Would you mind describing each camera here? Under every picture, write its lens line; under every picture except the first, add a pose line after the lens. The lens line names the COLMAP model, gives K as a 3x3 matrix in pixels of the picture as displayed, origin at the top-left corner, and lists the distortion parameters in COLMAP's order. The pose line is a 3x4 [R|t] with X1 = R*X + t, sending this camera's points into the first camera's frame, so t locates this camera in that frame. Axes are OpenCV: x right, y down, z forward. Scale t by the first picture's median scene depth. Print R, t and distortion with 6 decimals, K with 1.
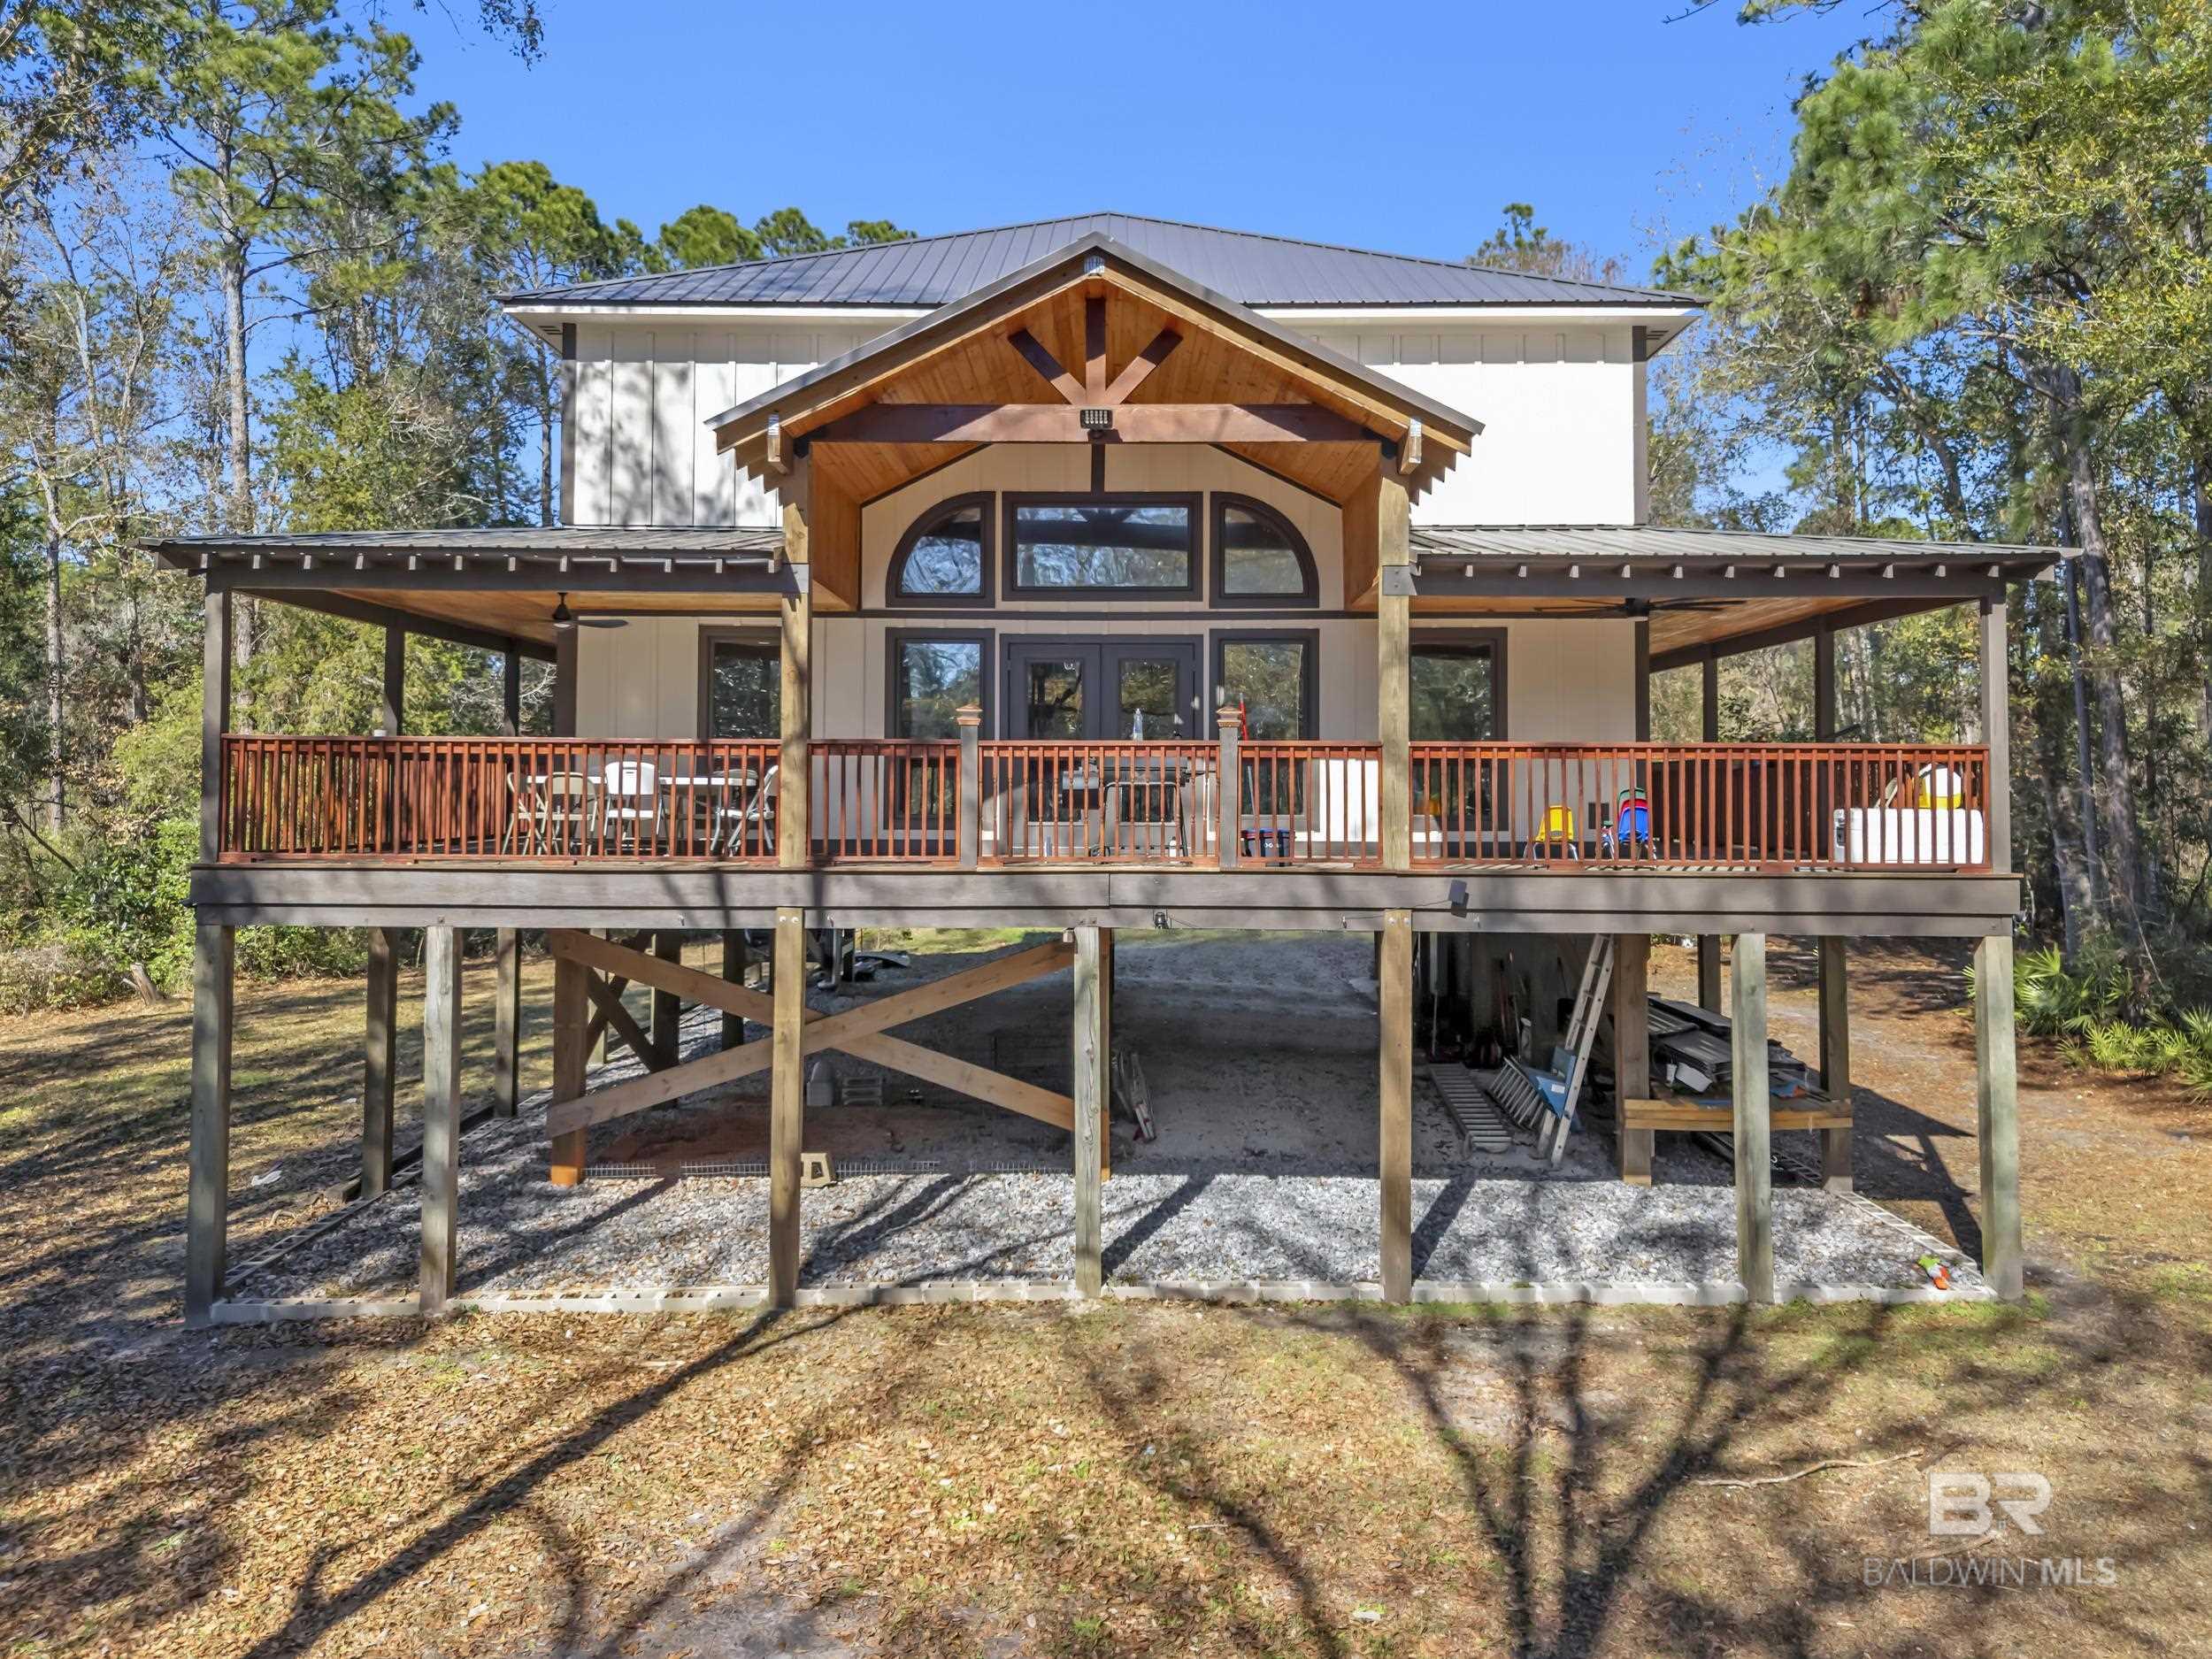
lens RADIAL K [[1679.7, 0, 1105.9], [0, 1679.7, 766.0], [0, 0, 1]] dist [0.012405, -0.002084]
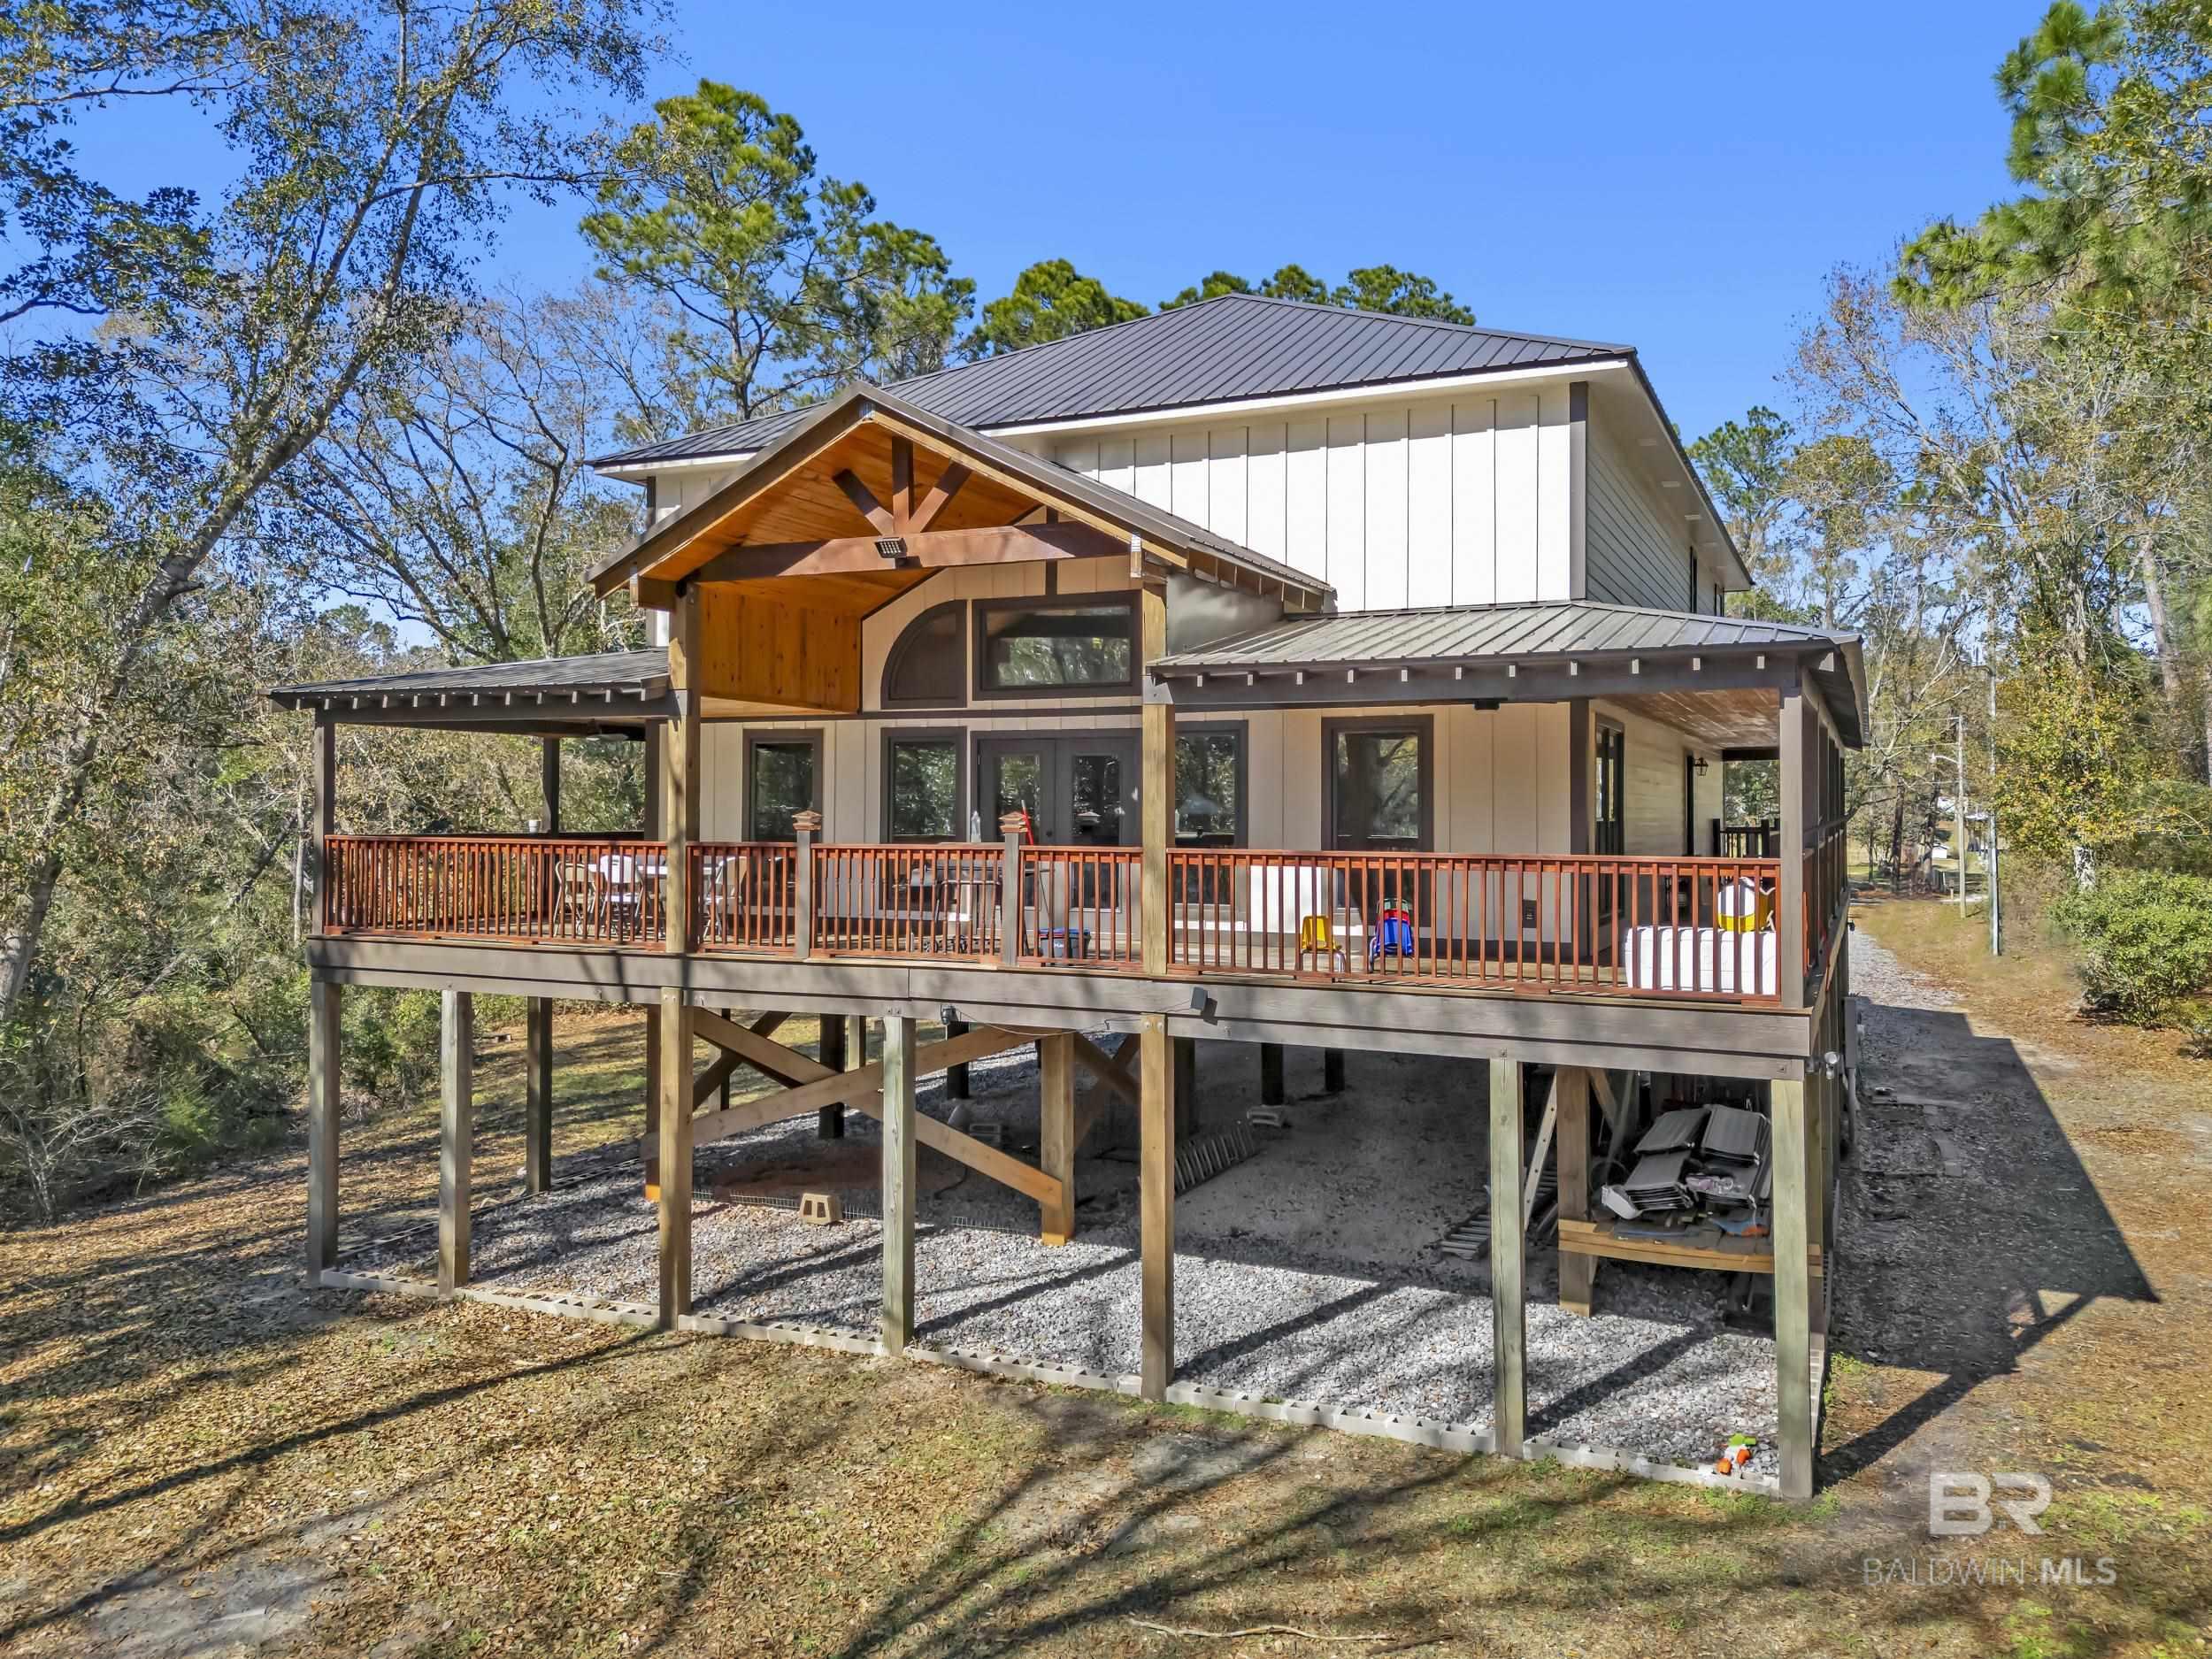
lens RADIAL K [[1648.3, 0, 1106.0], [0, 1648.3, 829.5], [0, 0, 1]] dist [0.056516, -0.053883]
pose [[0.914599, 0.004208, -0.404340, 0.551458], [0.006505, 0.999663, 0.025116, -0.051580], [0.404309, -0.025602, 0.914264, 0.076772]]
